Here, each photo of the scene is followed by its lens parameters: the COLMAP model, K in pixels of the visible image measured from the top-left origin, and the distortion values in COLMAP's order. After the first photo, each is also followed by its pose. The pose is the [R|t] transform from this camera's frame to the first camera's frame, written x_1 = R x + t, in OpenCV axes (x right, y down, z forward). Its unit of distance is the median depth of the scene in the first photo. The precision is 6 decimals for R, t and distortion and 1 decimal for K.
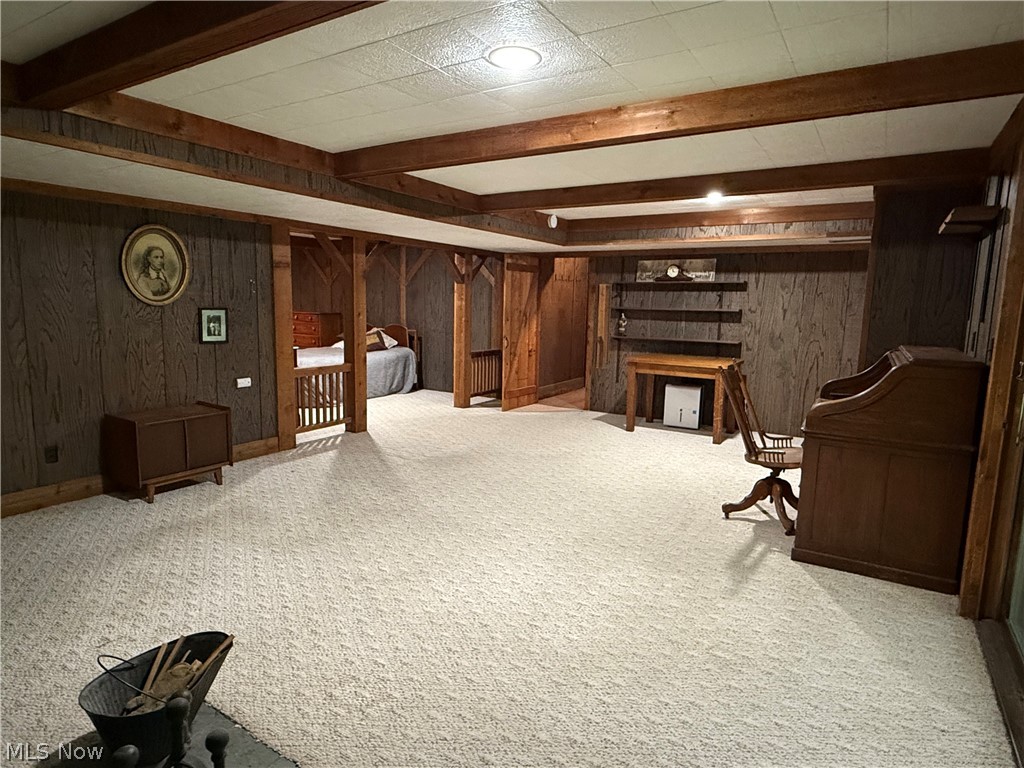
lens RADIAL K [[594.6, 0, 512.0], [0, 594.6, 384.0], [0, 0, 1]] dist [-0.001116, -0.000312]
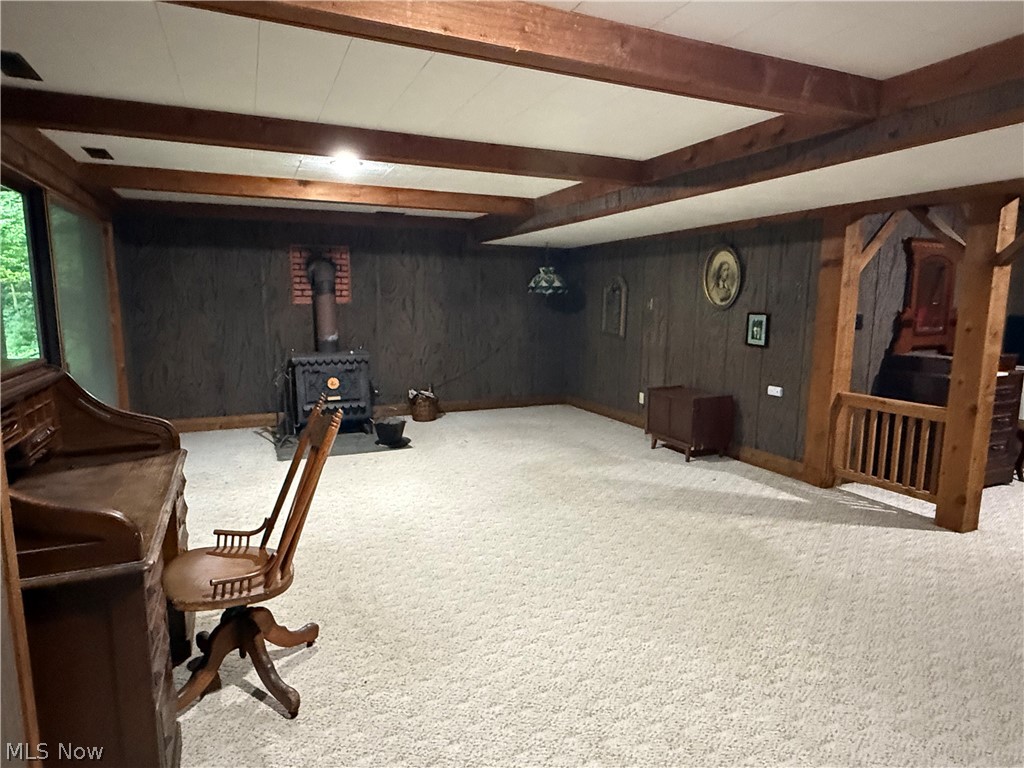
lens RADIAL K [[594.6, 0, 512.0], [0, 594.6, 384.0], [0, 0, 1]] dist [-0.001116, -0.000312]
pose [[-0.561289, 0.090868, -0.822617, 0.616302], [-0.137247, 0.969972, 0.200792, -0.157622], [0.816161, 0.225604, -0.531963, 1.234094]]
